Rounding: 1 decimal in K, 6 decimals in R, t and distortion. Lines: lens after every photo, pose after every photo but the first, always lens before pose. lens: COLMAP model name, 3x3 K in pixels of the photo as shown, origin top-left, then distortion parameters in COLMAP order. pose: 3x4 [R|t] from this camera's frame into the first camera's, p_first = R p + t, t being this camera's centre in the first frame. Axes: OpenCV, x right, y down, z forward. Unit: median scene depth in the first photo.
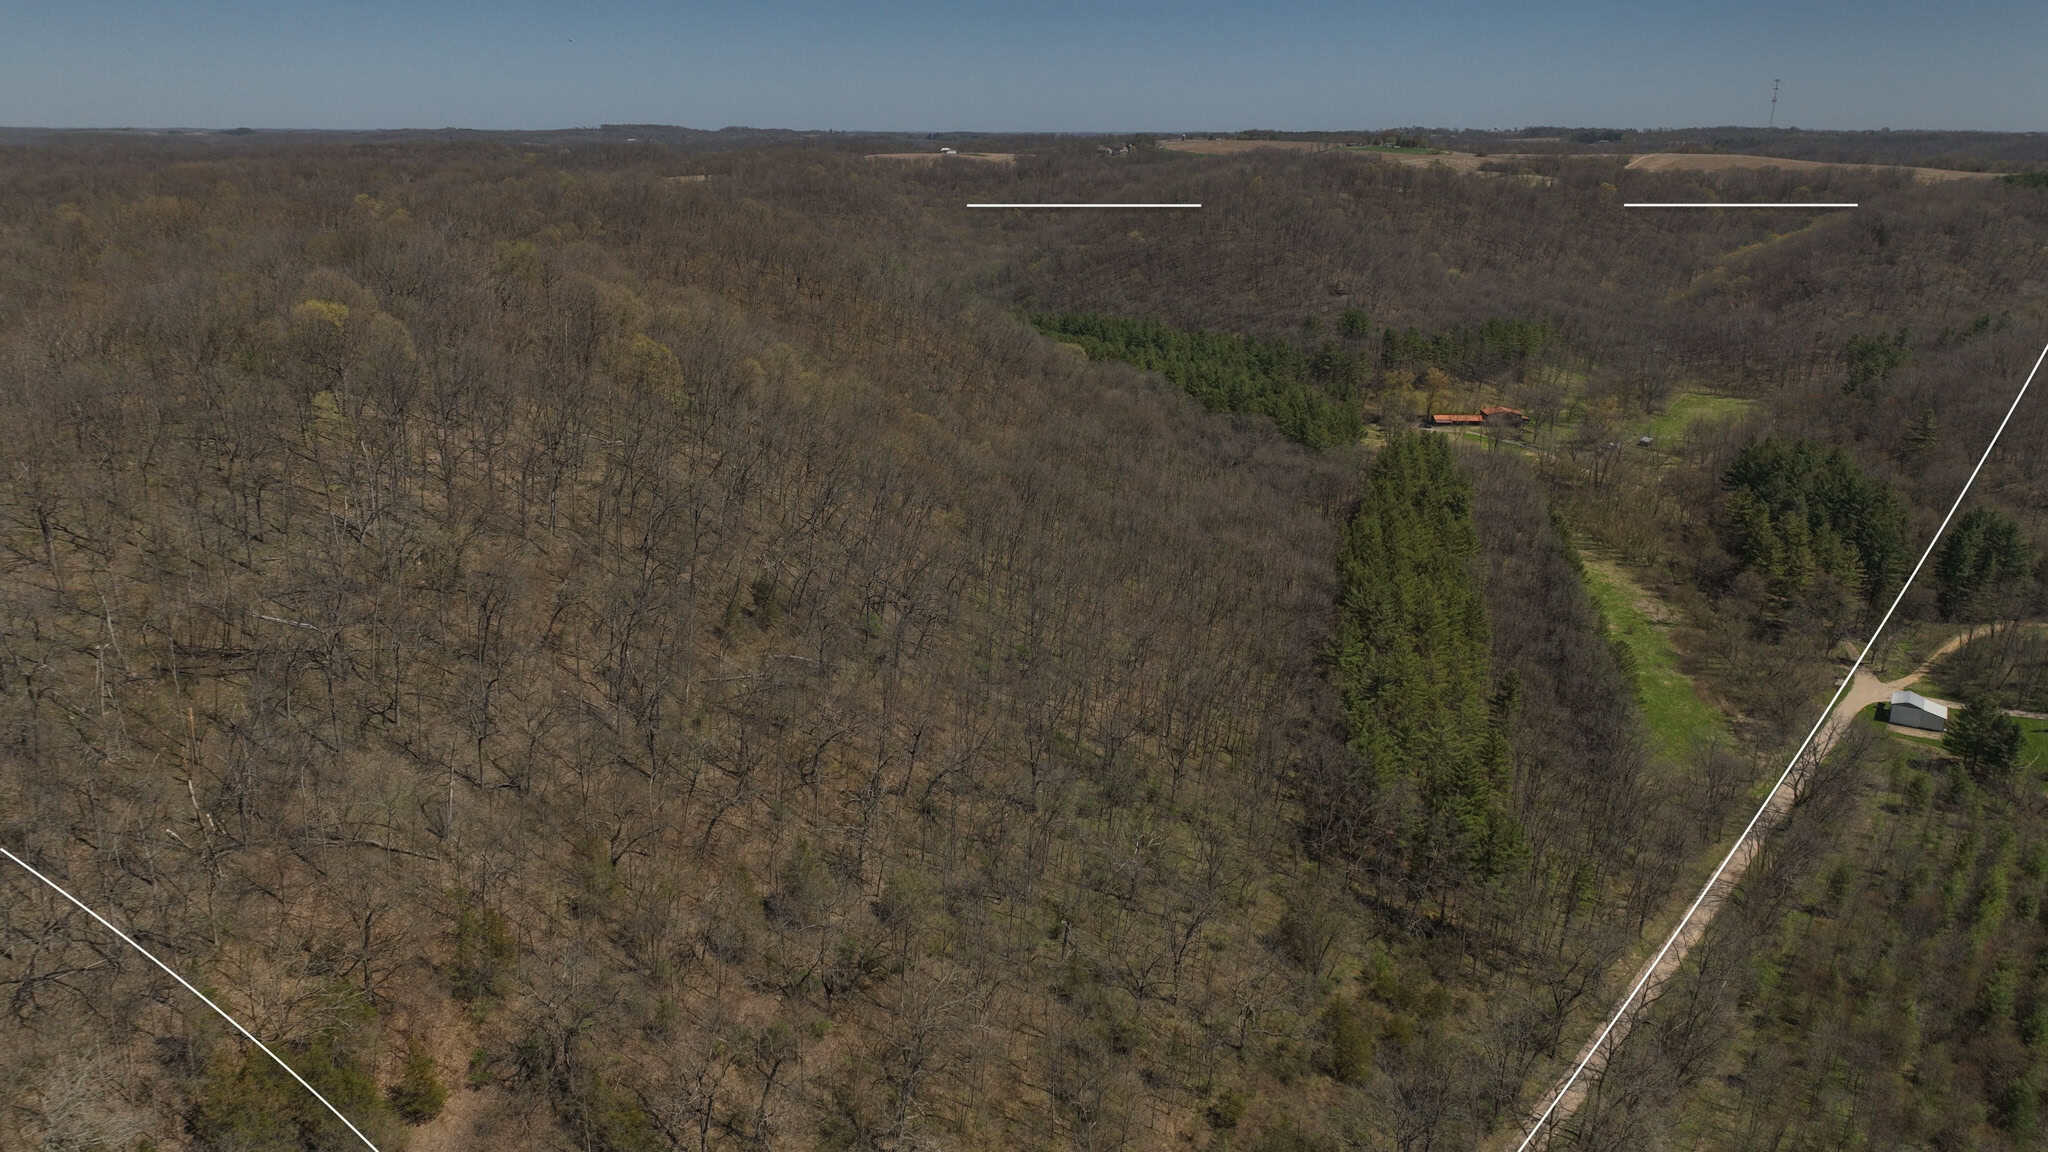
lens RADIAL K [[1443.3, 0, 1031.8], [0, 1443.3, 583.5], [0, 0, 1]] dist [-0.003678, 0.022789]
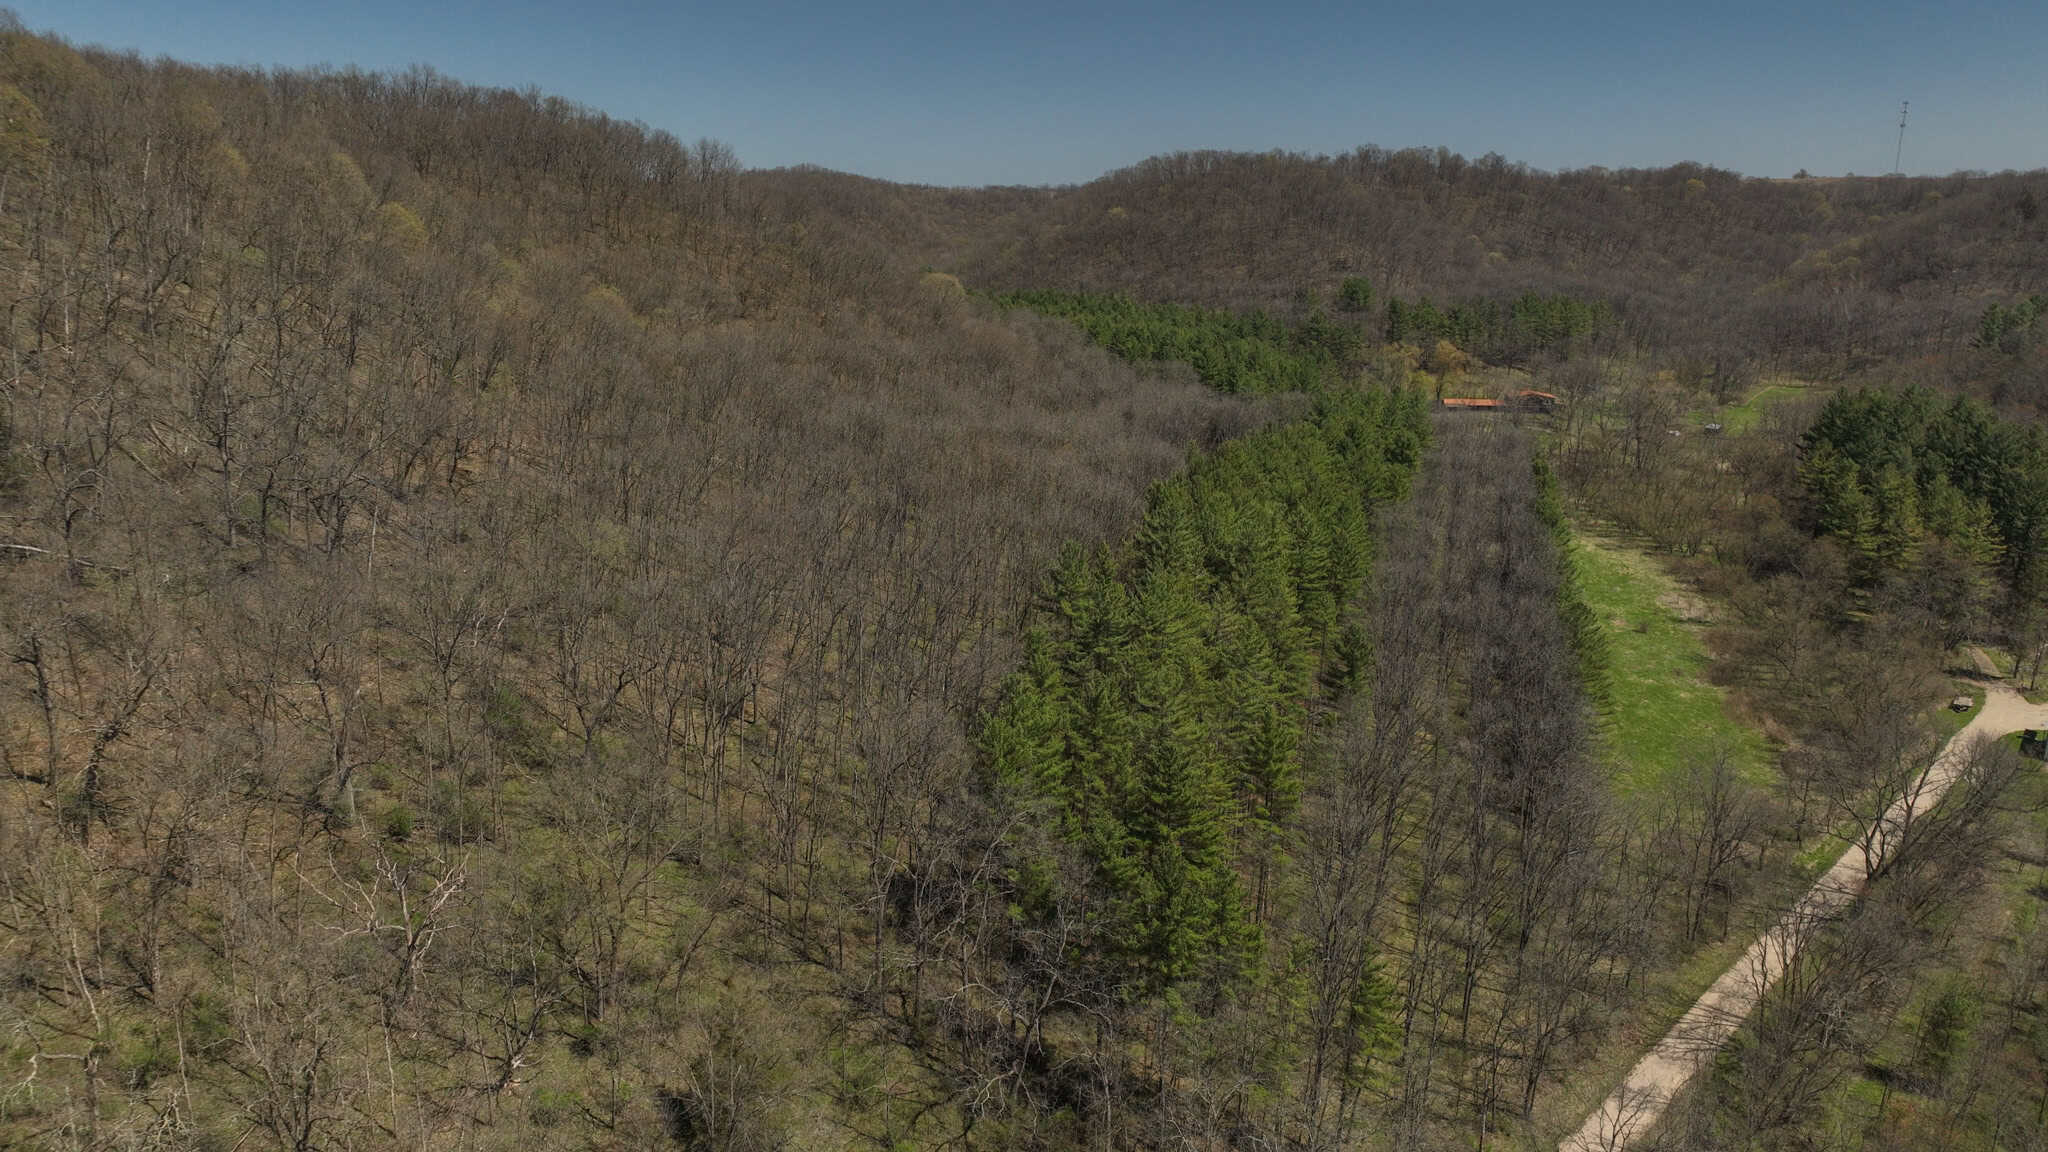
lens RADIAL K [[1443.3, 0, 1025.3], [0, 1443.3, 577.2], [0, 0, 1]] dist [-0.003678, 0.022789]
pose [[0.996672, 0.019786, -0.079079, 0.095053], [-0.024384, 0.998041, -0.057609, 0.029852], [0.077784, 0.059345, 0.995202, 0.158672]]
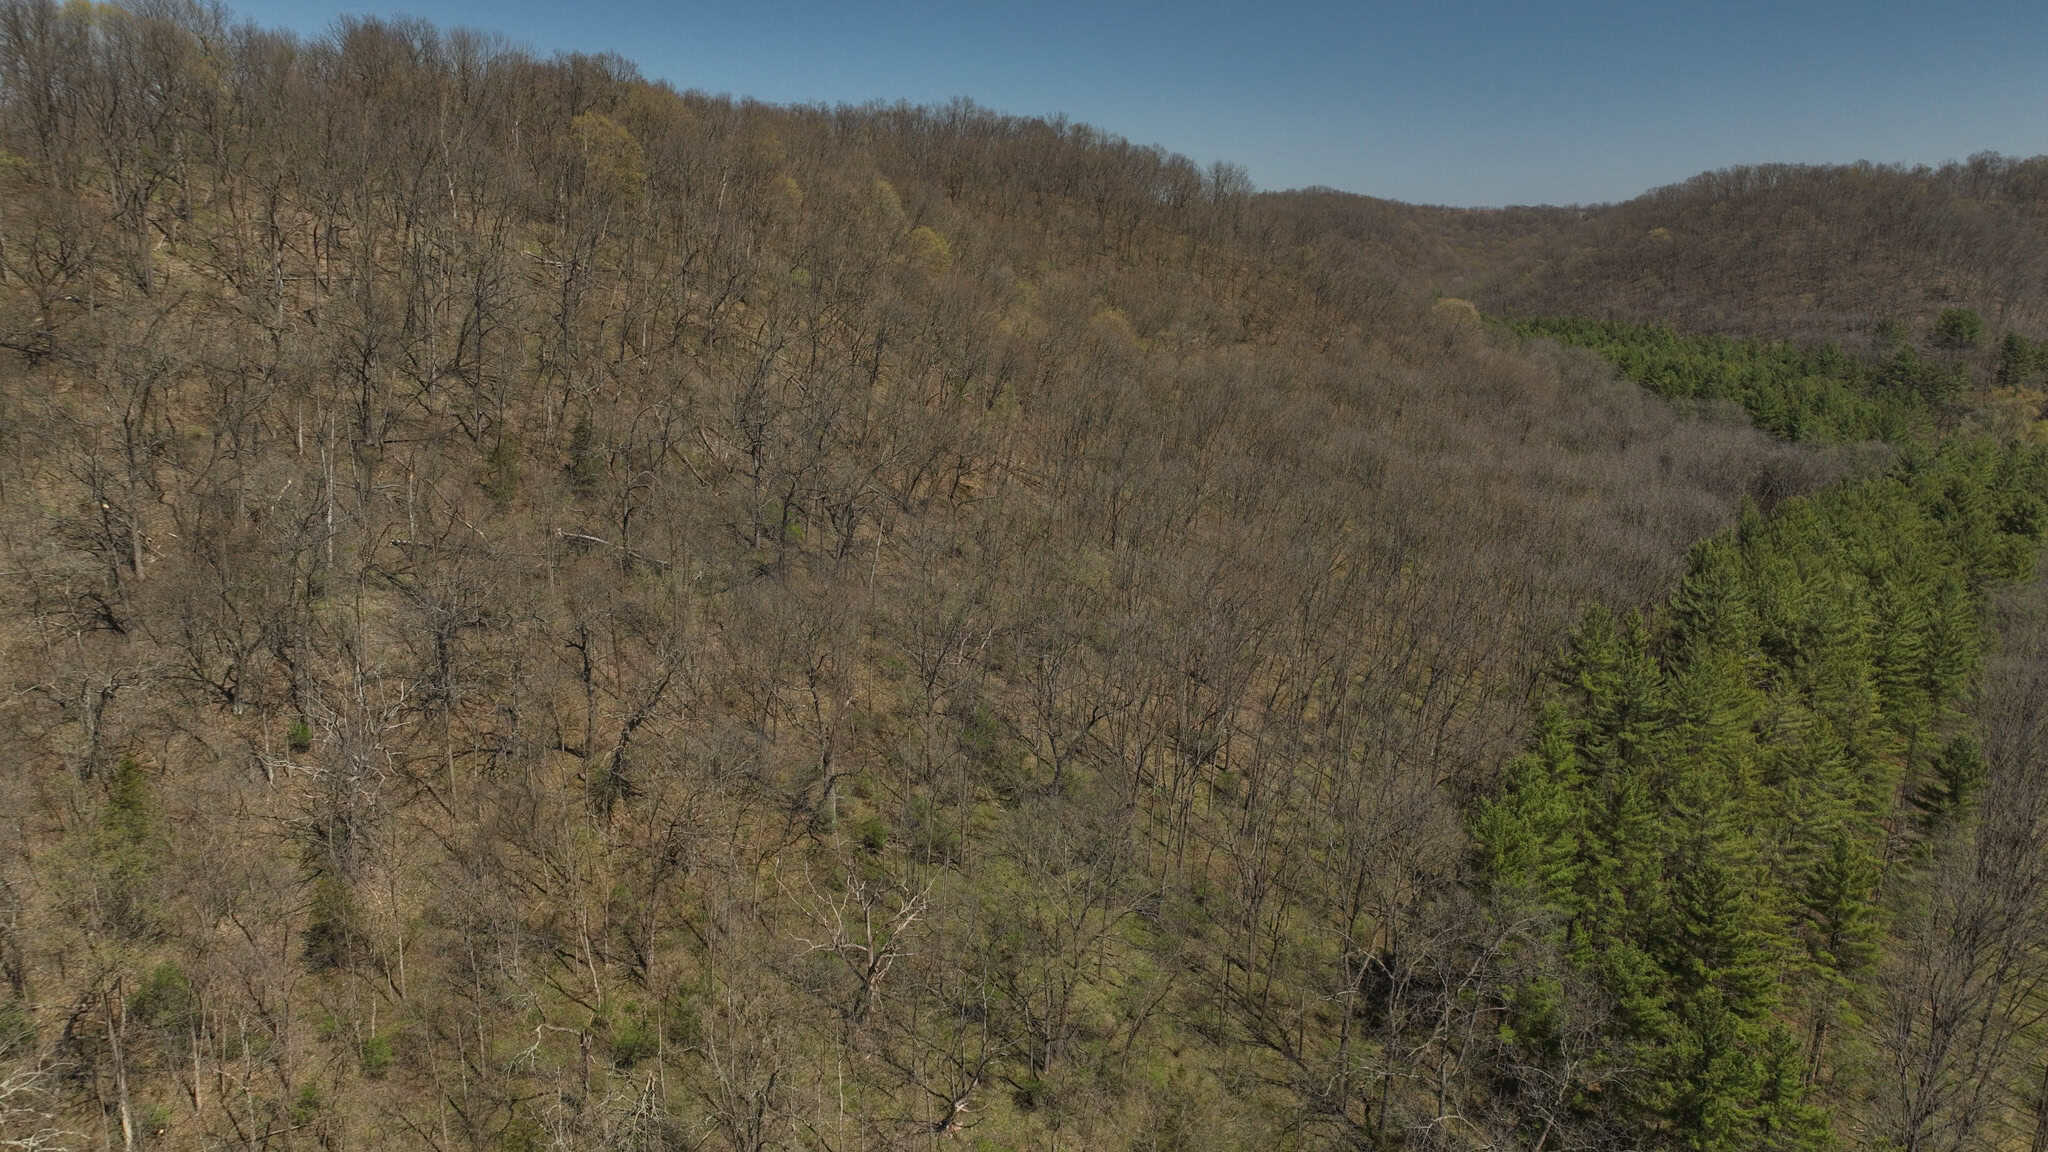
lens RADIAL K [[1443.3, 0, 1022.9], [0, 1443.3, 574.1], [0, 0, 1]] dist [-0.003678, 0.022789]
pose [[0.912798, 0.091429, -0.398046, 0.090737], [-0.121007, 0.991403, -0.049773, 0.026134], [0.390073, 0.093599, 0.916014, 0.169975]]
